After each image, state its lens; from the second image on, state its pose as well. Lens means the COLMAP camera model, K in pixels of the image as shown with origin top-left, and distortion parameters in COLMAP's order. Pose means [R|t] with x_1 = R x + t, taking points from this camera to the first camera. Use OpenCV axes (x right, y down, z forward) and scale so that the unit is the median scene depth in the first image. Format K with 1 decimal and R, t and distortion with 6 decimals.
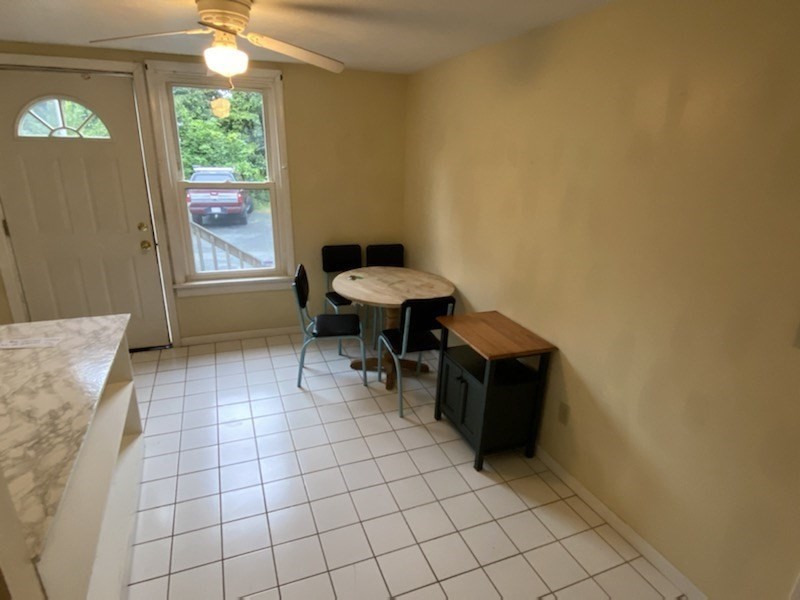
lens RADIAL K [[438.1, 0, 400.4], [0, 438.1, 299.1], [0, 0, 1]] dist [0.003578, -0.000614]
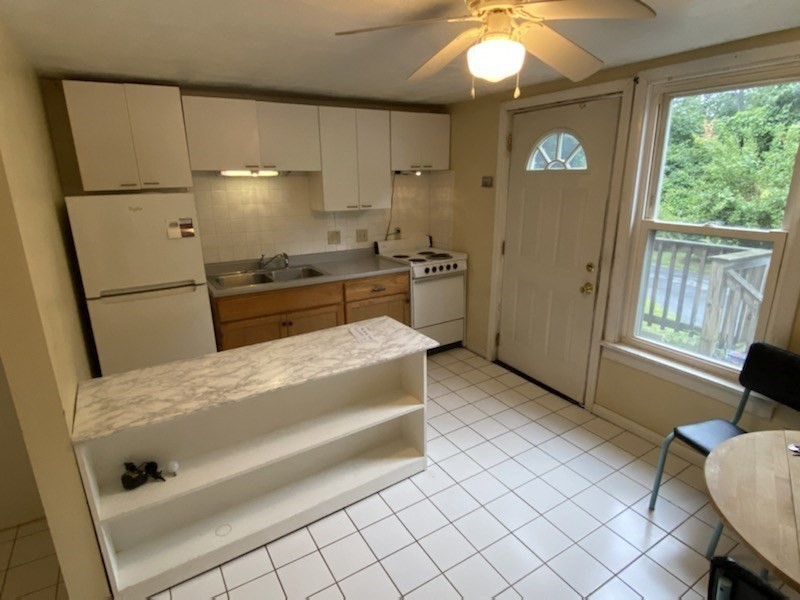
lens RADIAL K [[438.1, 0, 400.7], [0, 438.1, 304.3], [0, 0, 1]] dist [0.003578, -0.000614]
pose [[0.175498, 0.254314, -0.951065, 0.222460], [-0.310684, 0.930998, 0.191618, -0.163258], [0.934171, 0.261852, 0.242400, 0.504810]]
